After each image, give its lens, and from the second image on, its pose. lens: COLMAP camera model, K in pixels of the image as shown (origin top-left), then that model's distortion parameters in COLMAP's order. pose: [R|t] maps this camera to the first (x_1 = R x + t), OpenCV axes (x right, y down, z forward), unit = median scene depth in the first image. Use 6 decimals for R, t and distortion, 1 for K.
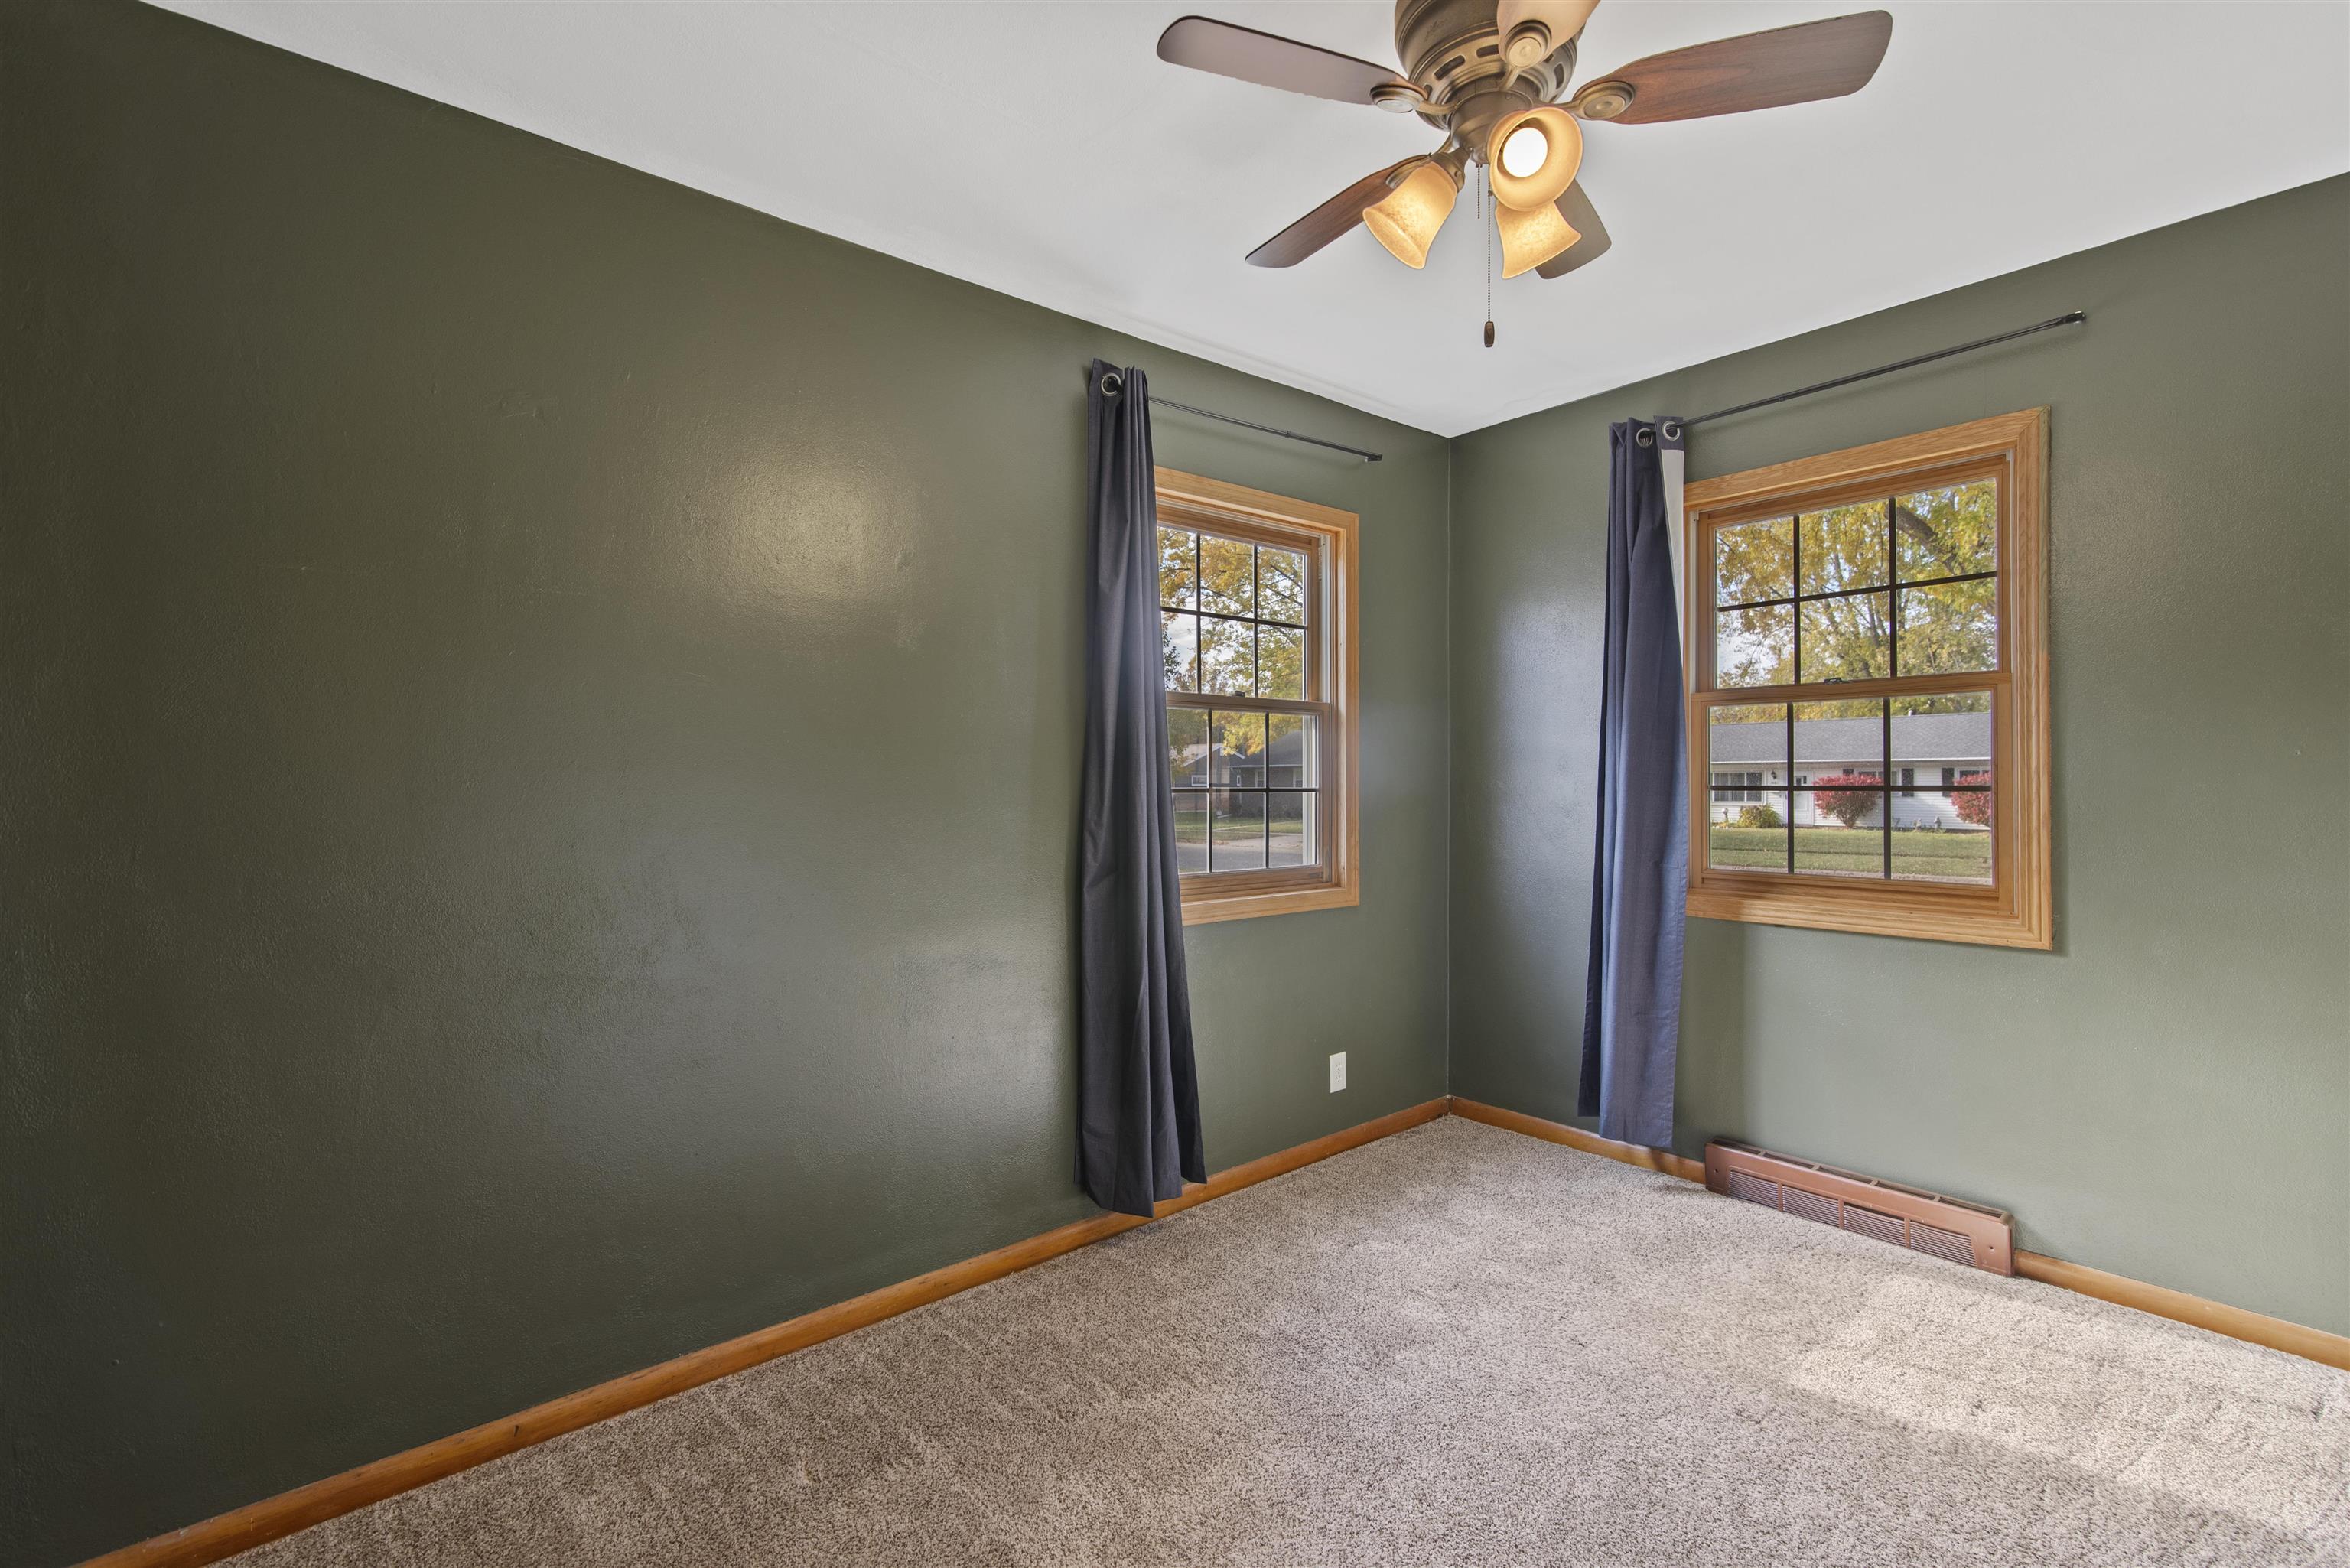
lens RADIAL K [[1067.0, 0, 1174.2], [0, 1067.0, 773.5], [0, 0, 1]] dist [0.015220, -0.001182]
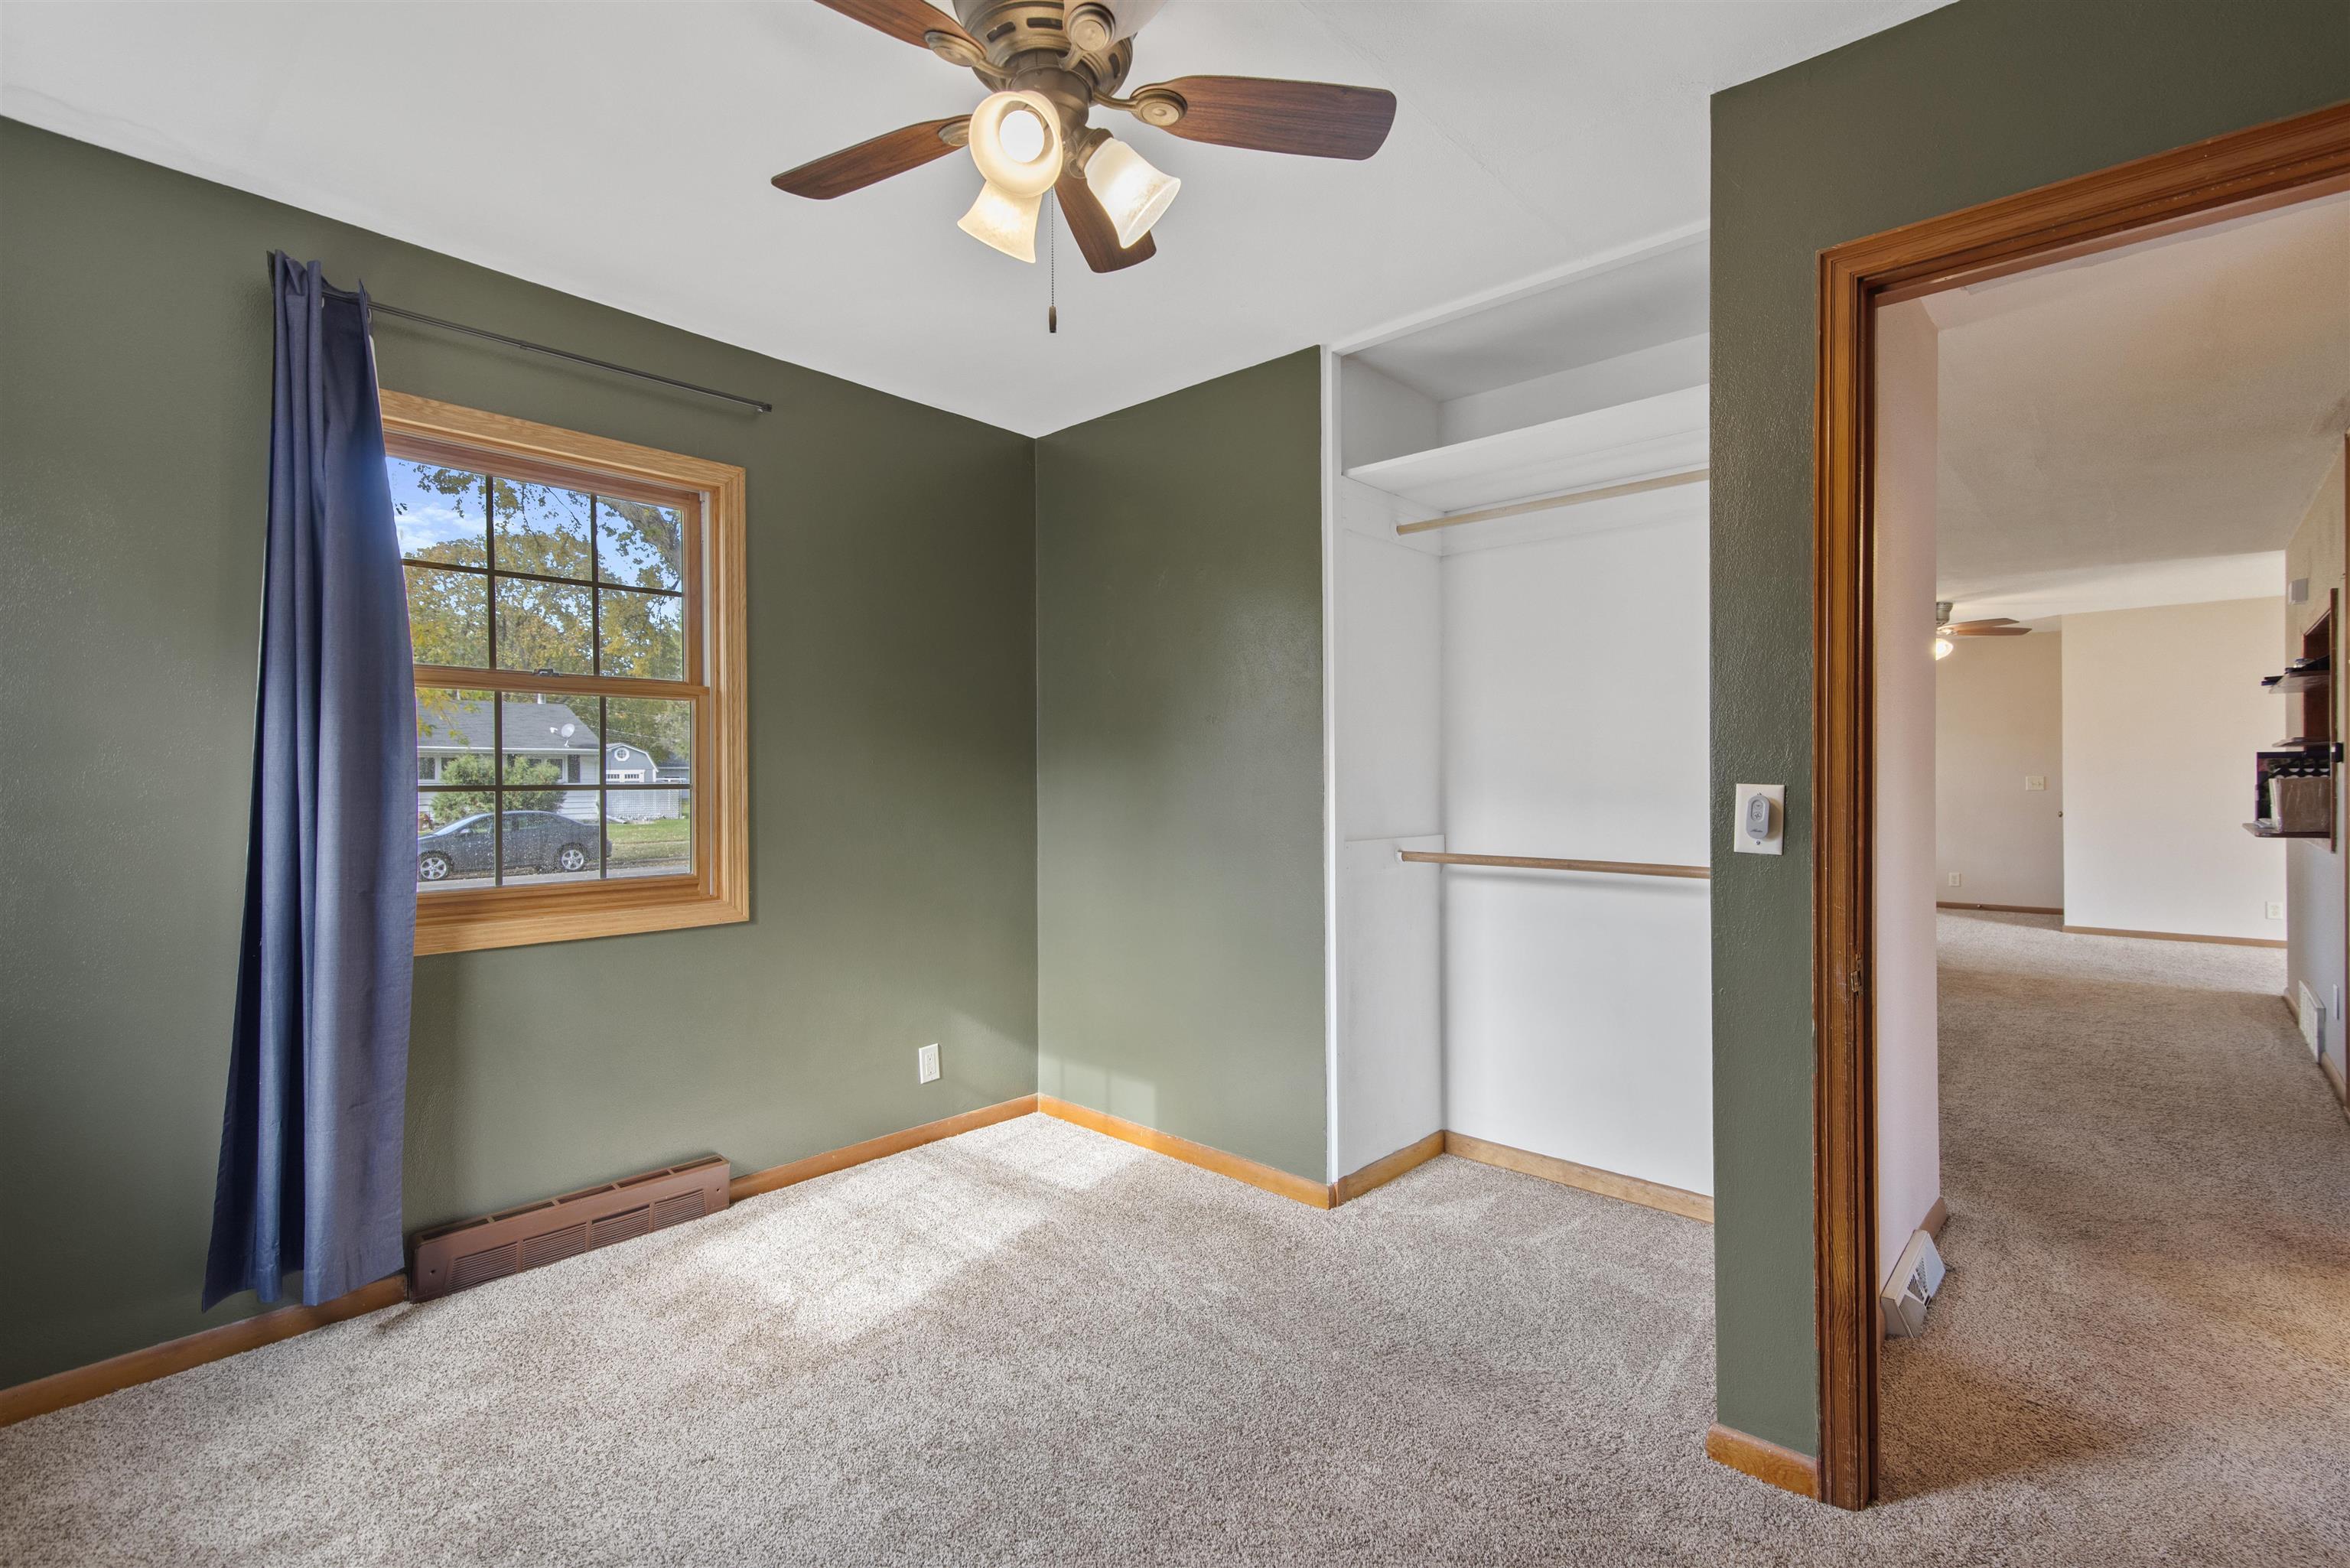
lens RADIAL K [[1067.0, 0, 1199.9], [0, 1067.0, 788.0], [0, 0, 1]] dist [0.015220, -0.001182]
pose [[-0.147808, 0.000137, 0.989016, -0.411277], [0.000215, 1.000000, -0.000107, 0.013784], [-0.989016, 0.000197, -0.147808, 0.623030]]
